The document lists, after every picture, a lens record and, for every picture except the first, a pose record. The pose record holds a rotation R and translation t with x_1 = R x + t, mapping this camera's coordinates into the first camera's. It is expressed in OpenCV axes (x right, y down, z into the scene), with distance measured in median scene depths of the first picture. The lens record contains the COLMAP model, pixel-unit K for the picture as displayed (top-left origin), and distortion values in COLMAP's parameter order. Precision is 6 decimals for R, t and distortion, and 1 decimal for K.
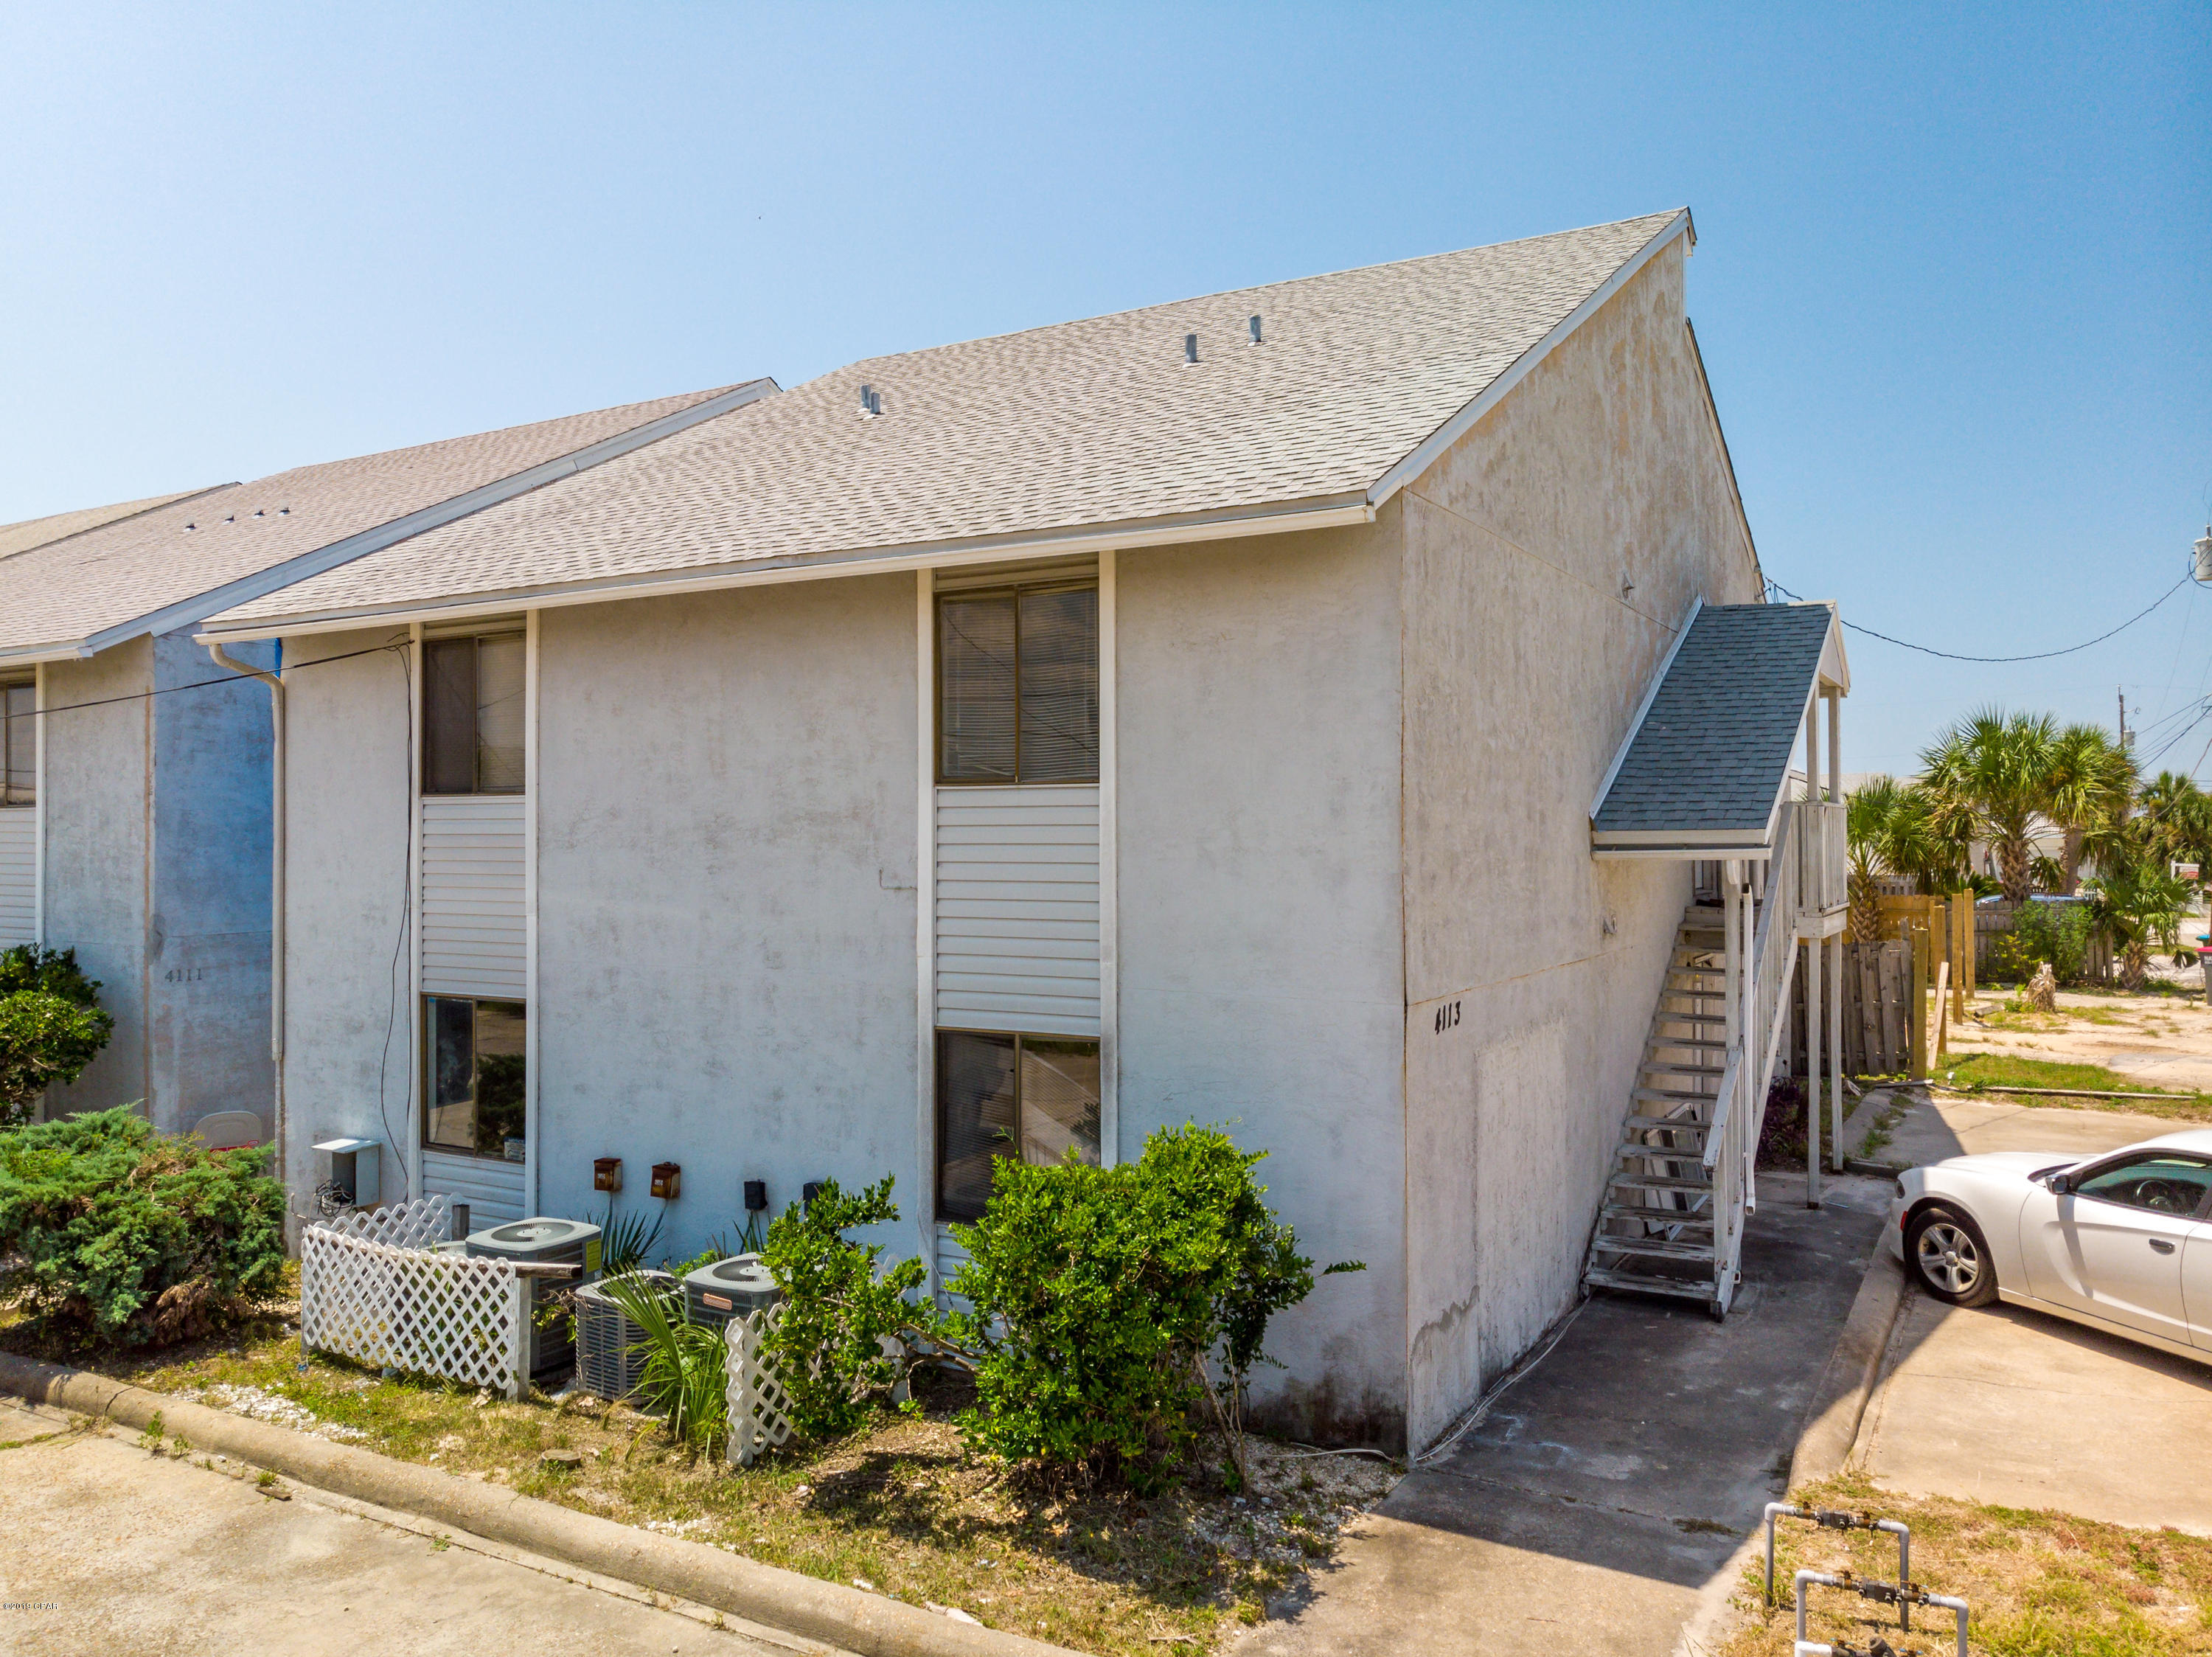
lens RADIAL K [[1626.7, 0, 1107.2], [0, 1626.7, 838.9], [0, 0, 1]] dist [-0.008179, 0.004465]
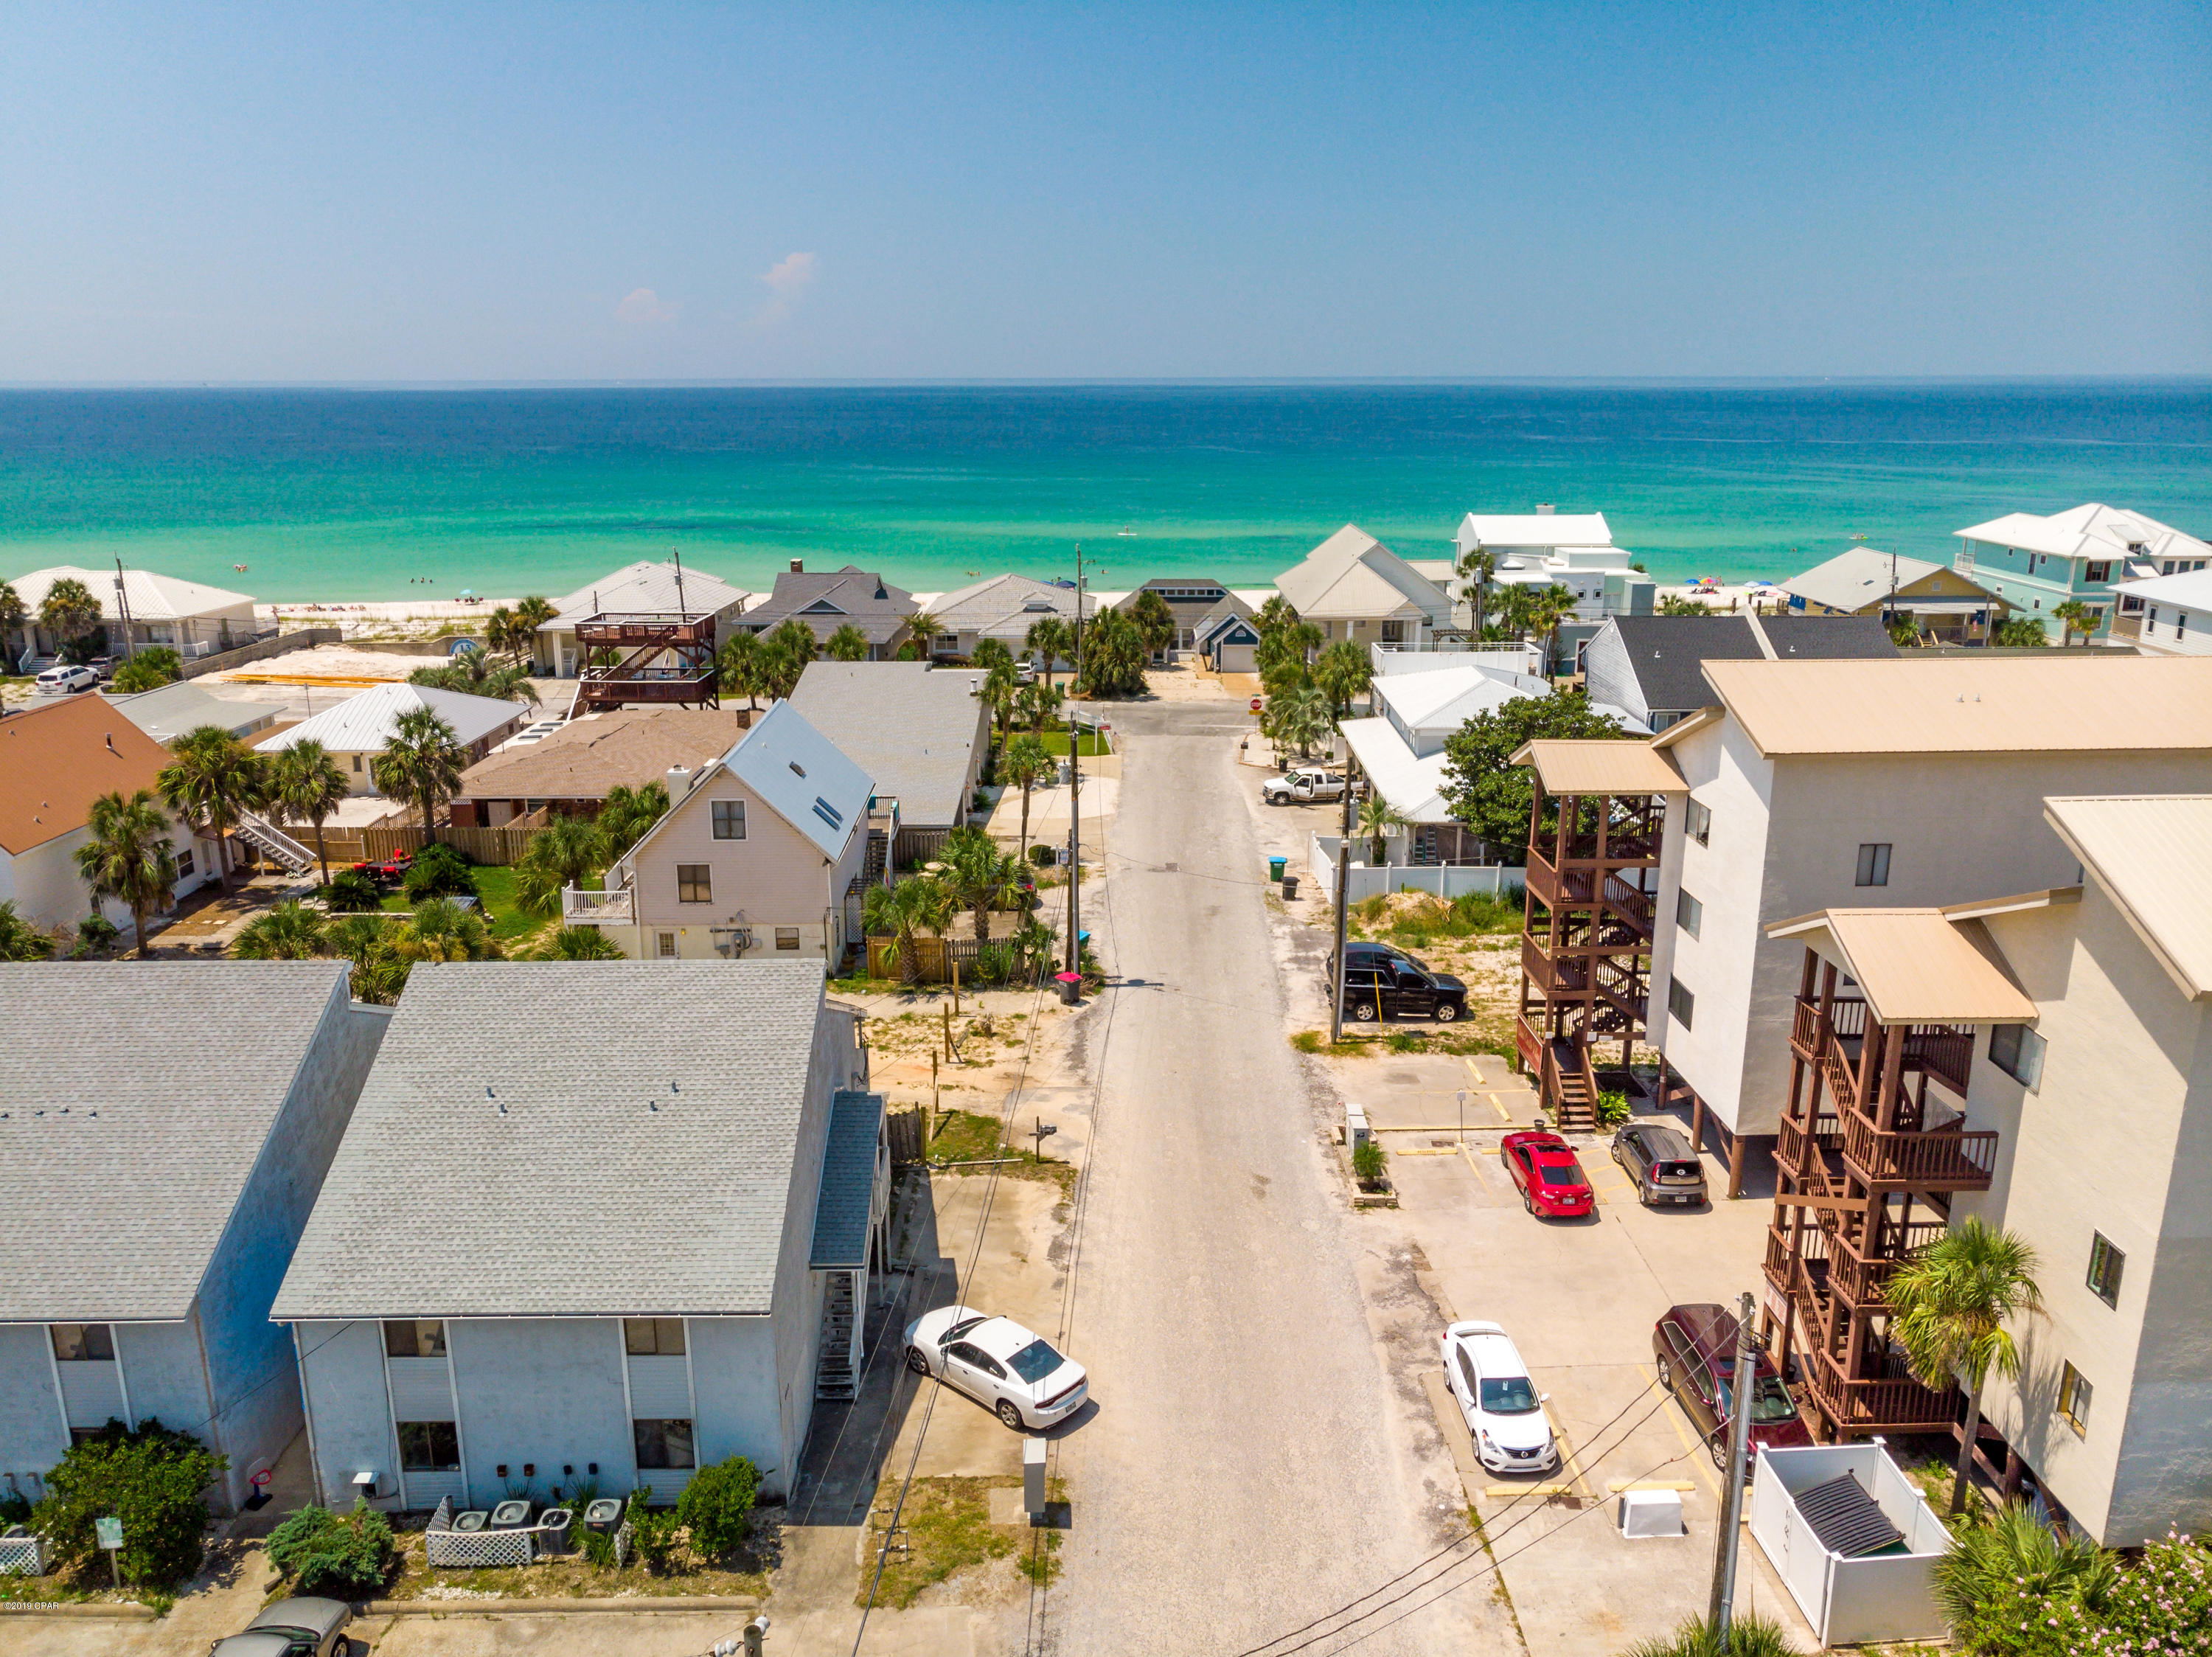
lens RADIAL K [[1626.7, 0, 1096.6], [0, 1626.7, 829.2], [0, 0, 1]] dist [-0.008179, 0.004465]
pose [[0.859616, -0.139522, 0.491523, -0.865476], [0.001180, 0.962534, 0.271157, -2.226344], [-0.510940, -0.232511, 0.827574, -2.233435]]
